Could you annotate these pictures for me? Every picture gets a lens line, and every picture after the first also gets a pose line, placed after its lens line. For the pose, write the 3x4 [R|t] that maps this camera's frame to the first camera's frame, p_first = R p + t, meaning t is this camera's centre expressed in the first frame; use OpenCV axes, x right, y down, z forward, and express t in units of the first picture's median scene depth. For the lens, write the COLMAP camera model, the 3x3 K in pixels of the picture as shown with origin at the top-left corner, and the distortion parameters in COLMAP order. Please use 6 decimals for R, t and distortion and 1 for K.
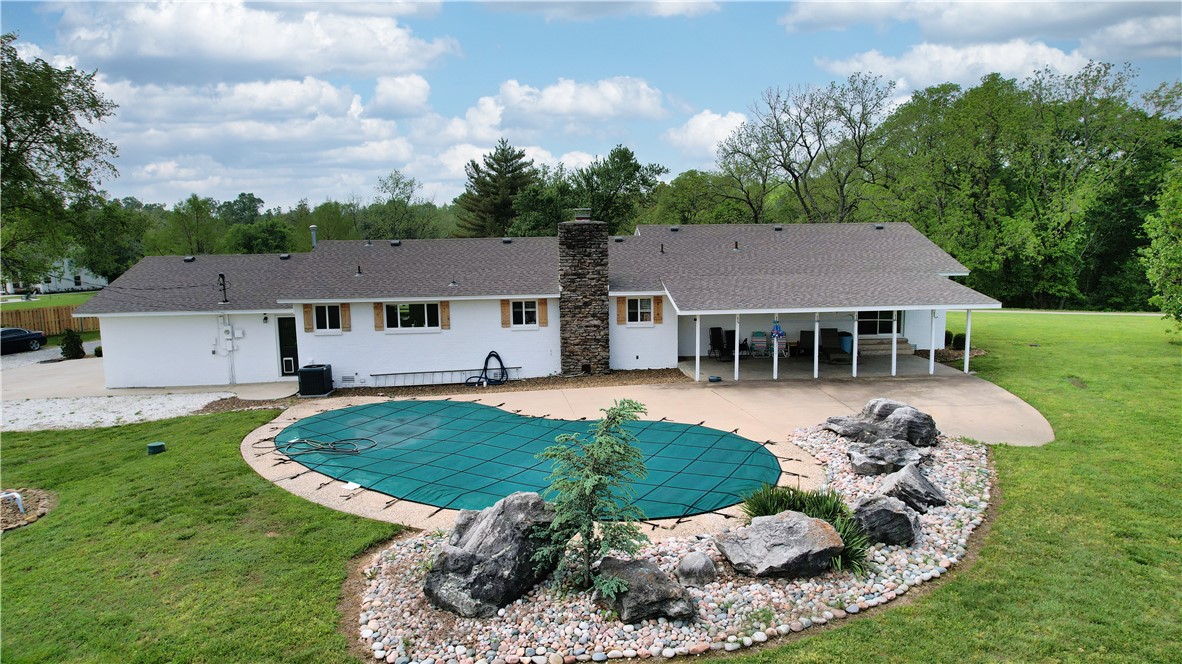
lens RADIAL K [[763.9, 0, 591.0], [0, 763.9, 332.0], [0, 0, 1]] dist [-0.072533, 0.068857]
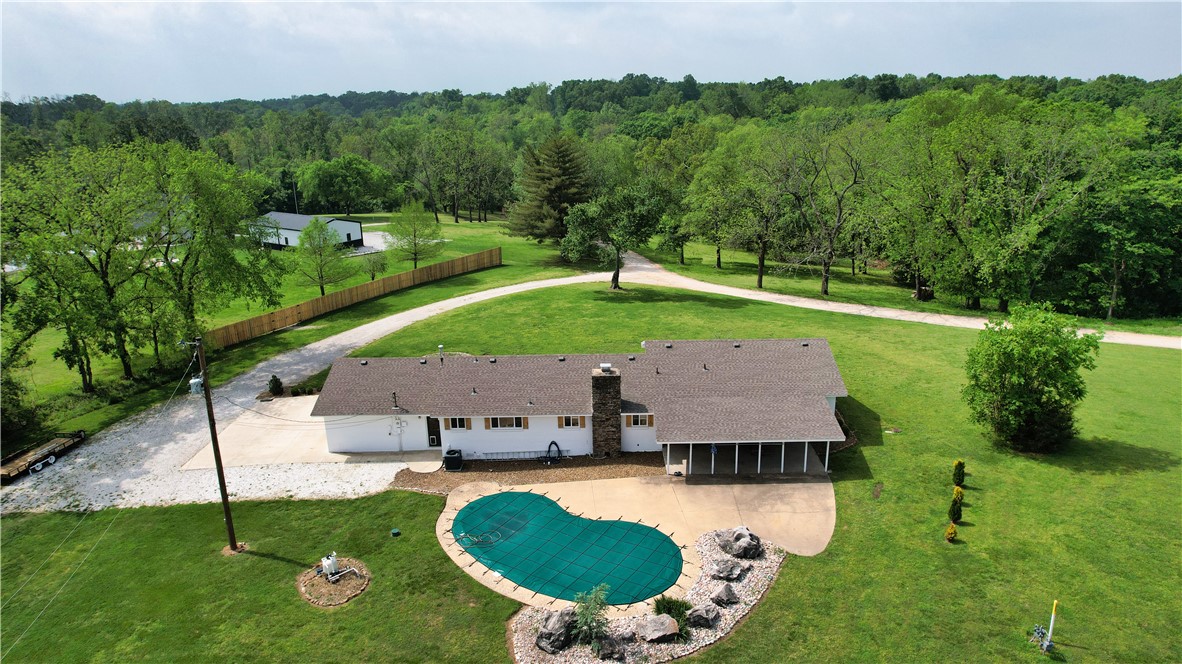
lens RADIAL K [[763.9, 0, 591.0], [0, 763.9, 332.0], [0, 0, 1]] dist [-0.072533, 0.068857]
pose [[0.997555, 0.018269, -0.067458, 0.069445], [-0.006432, 0.985131, 0.171687, -0.531643], [0.069592, -0.170834, 0.982839, -0.660652]]
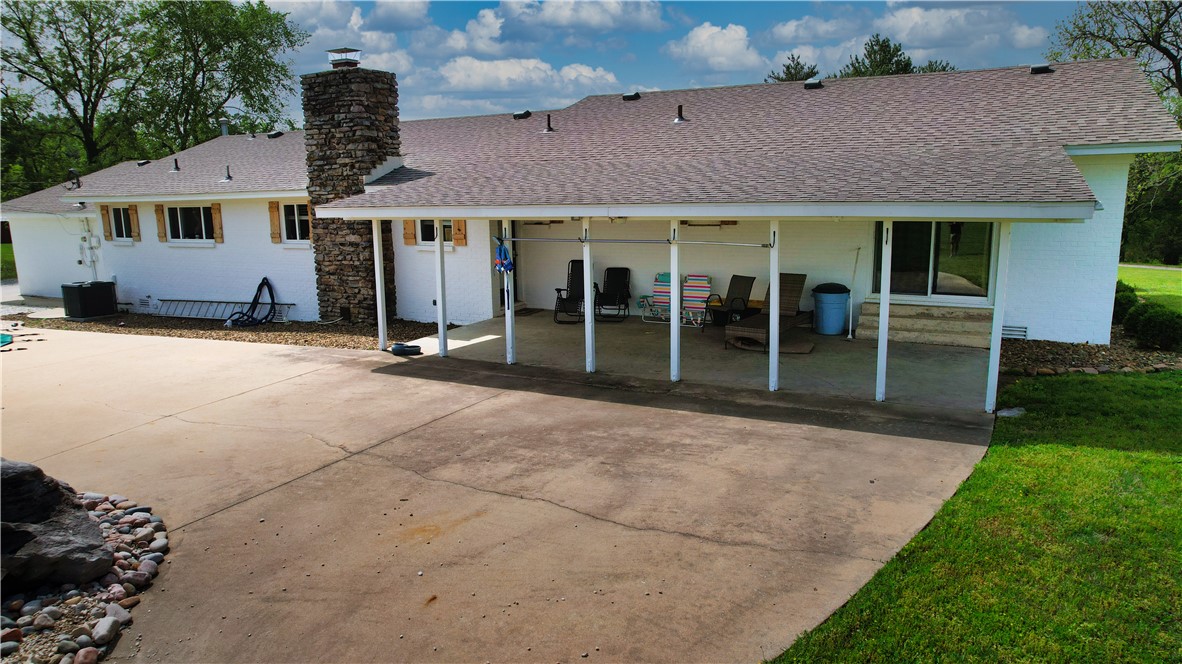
lens RADIAL K [[763.9, 0, 591.0], [0, 763.9, 332.0], [0, 0, 1]] dist [-0.072533, 0.068857]
pose [[0.857246, 0.093934, -0.506267, 0.488604], [-0.065673, 0.995135, 0.073437, 0.004937], [0.510703, -0.029705, 0.859244, 0.589290]]
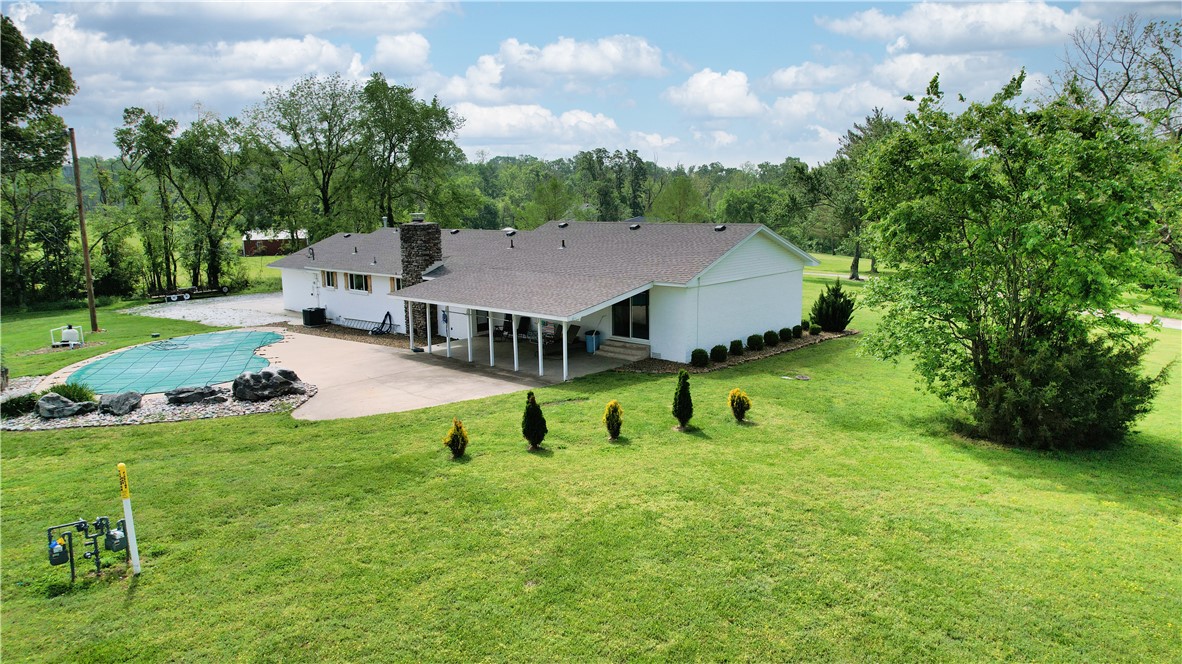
lens RADIAL K [[763.9, 0, 591.0], [0, 763.9, 332.0], [0, 0, 1]] dist [-0.072533, 0.068857]
pose [[0.697600, 0.128324, -0.704902, 1.191070], [-0.092715, 0.991726, 0.088784, -0.102694], [0.710463, 0.003419, 0.703726, 0.280353]]
